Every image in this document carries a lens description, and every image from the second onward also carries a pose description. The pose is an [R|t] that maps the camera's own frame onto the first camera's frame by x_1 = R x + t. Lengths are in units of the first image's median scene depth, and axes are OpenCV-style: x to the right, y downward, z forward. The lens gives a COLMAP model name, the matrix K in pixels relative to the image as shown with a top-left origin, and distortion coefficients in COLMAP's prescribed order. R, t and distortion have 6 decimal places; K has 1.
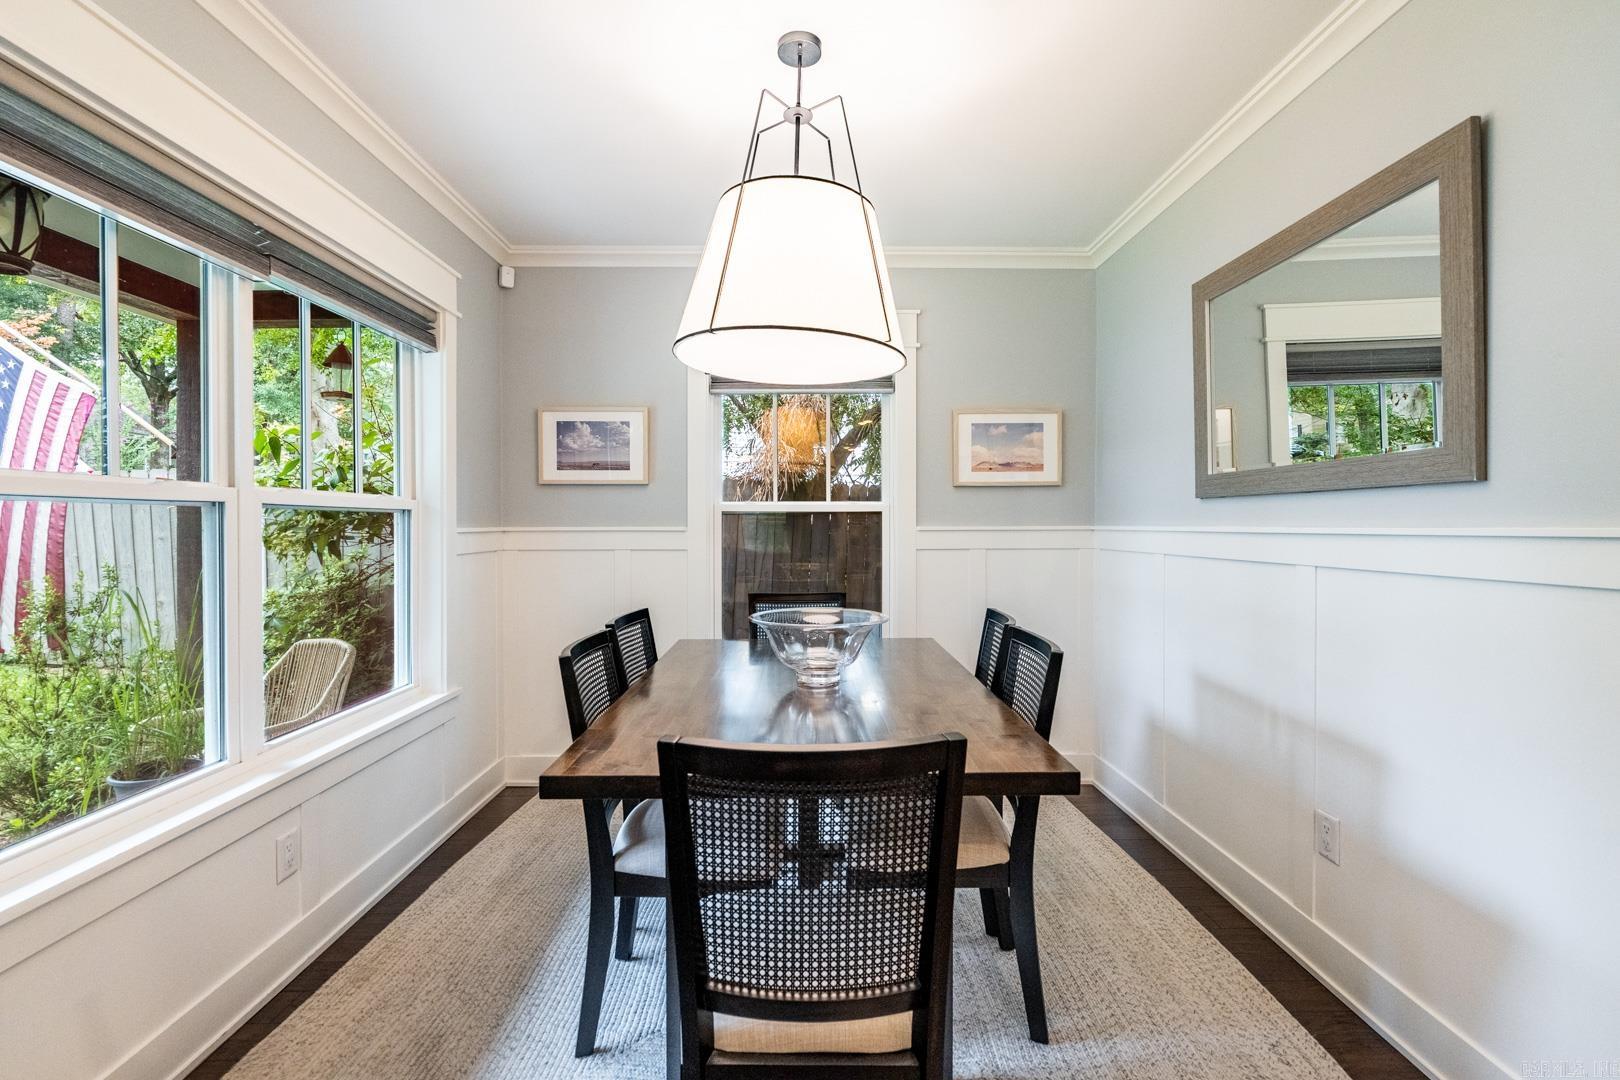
lens RADIAL K [[720.8, 0, 806.9], [0, 720.8, 528.3], [0, 0, 1]] dist [-0.003223, 0.000094]
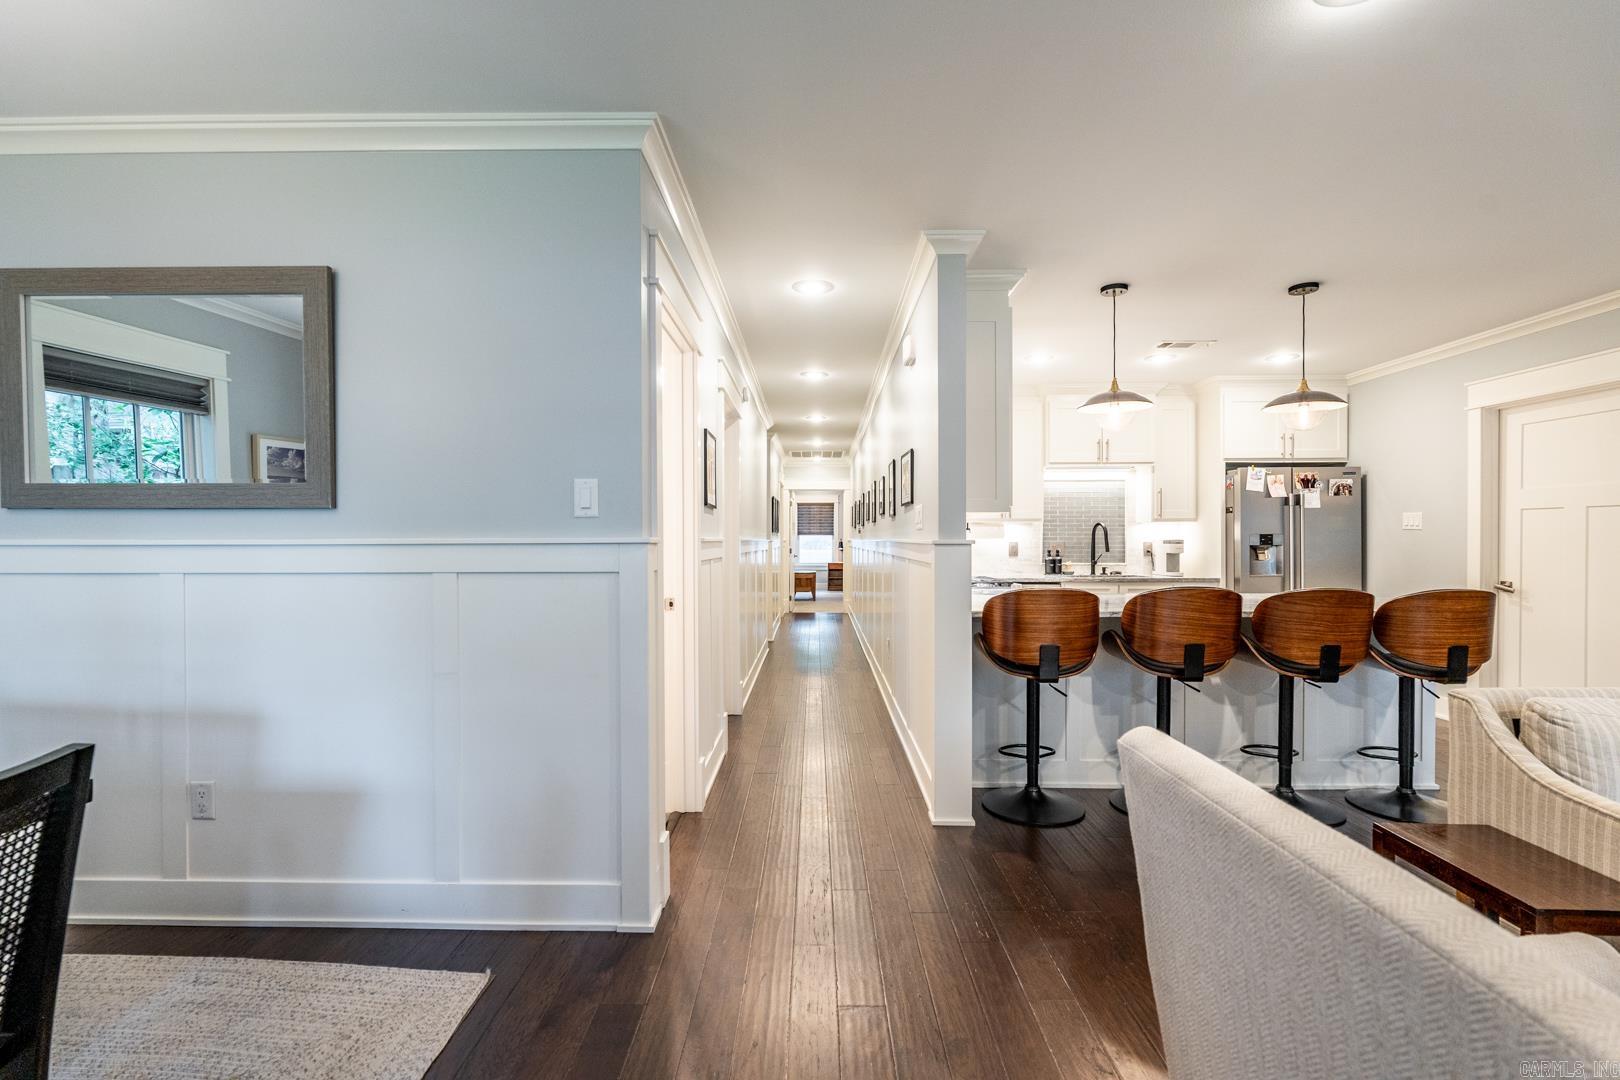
lens RADIAL K [[720.8, 0, 804.7], [0, 720.8, 545.2], [0, 0, 1]] dist [-0.003223, 0.000094]
pose [[0.020684, -0.009640, 0.999740, -0.440541], [0.004618, 0.999944, 0.009546, 0.001233], [-0.999775, 0.004419, 0.020727, -0.019820]]
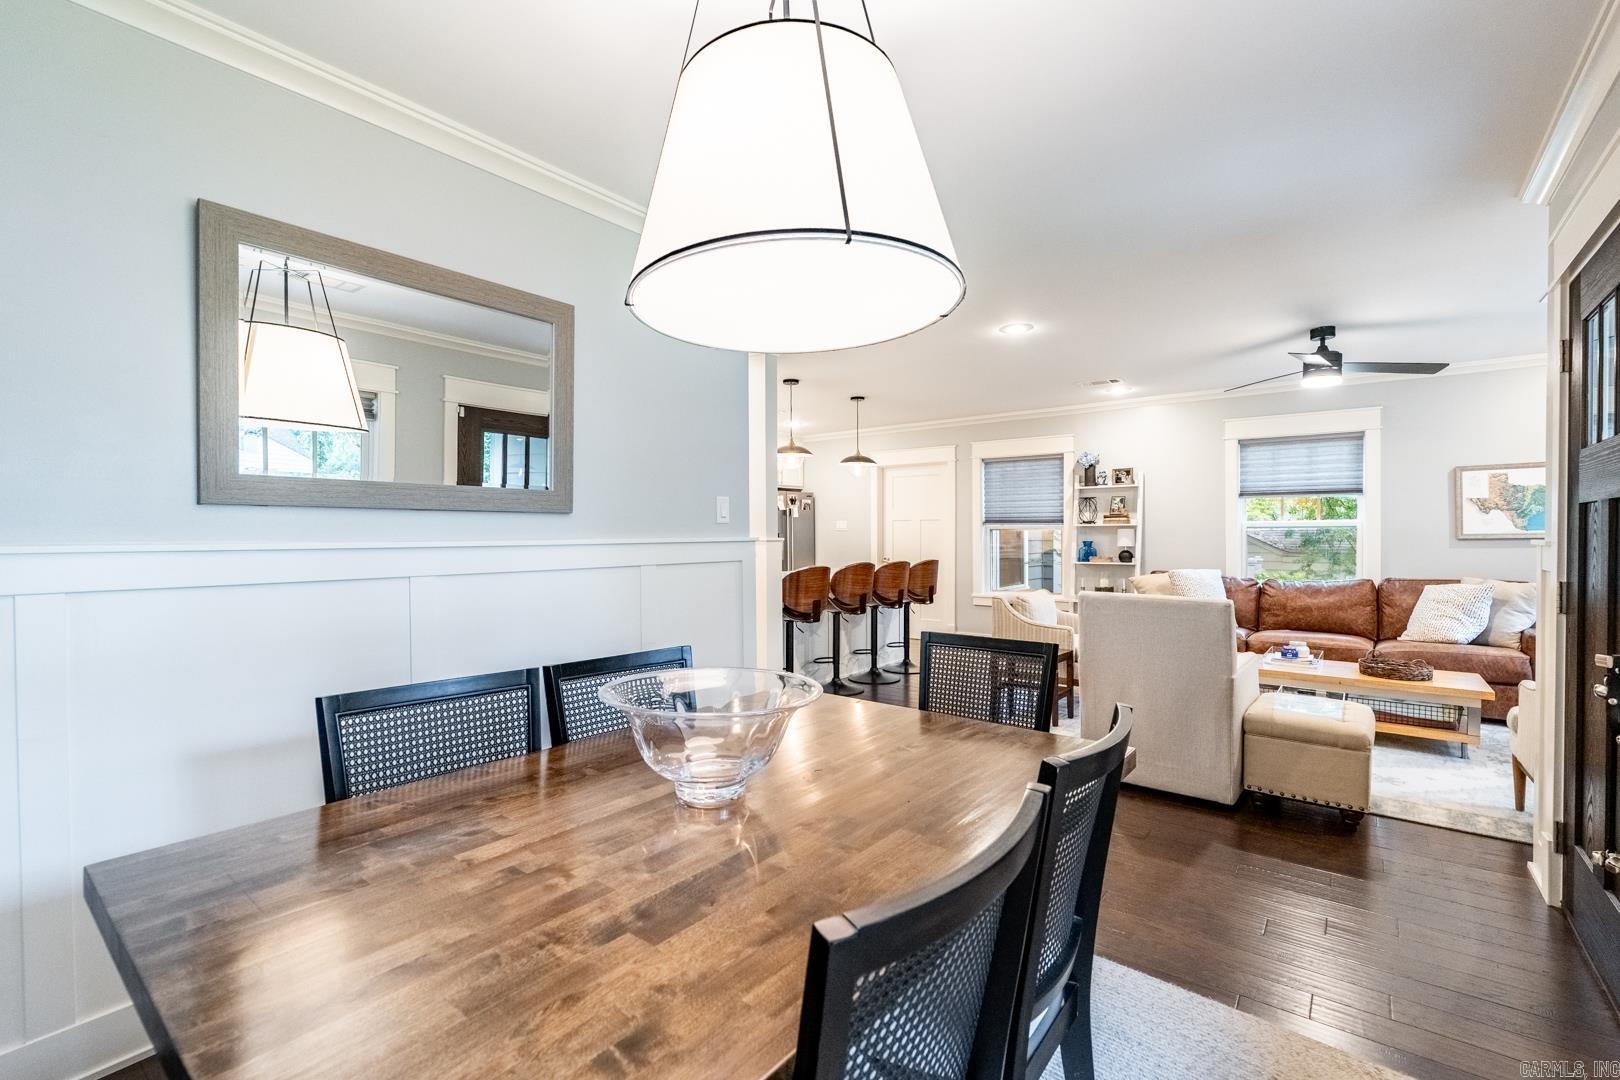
lens RADIAL K [[720.8, 0, 804.4], [0, 720.8, 536.0], [0, 0, 1]] dist [-0.003223, 0.000094]
pose [[-0.783812, 0.002847, 0.620991, -0.470412], [0.008013, 0.999953, 0.005530, -0.012900], [-0.620946, 0.009310, -0.783798, 1.587040]]
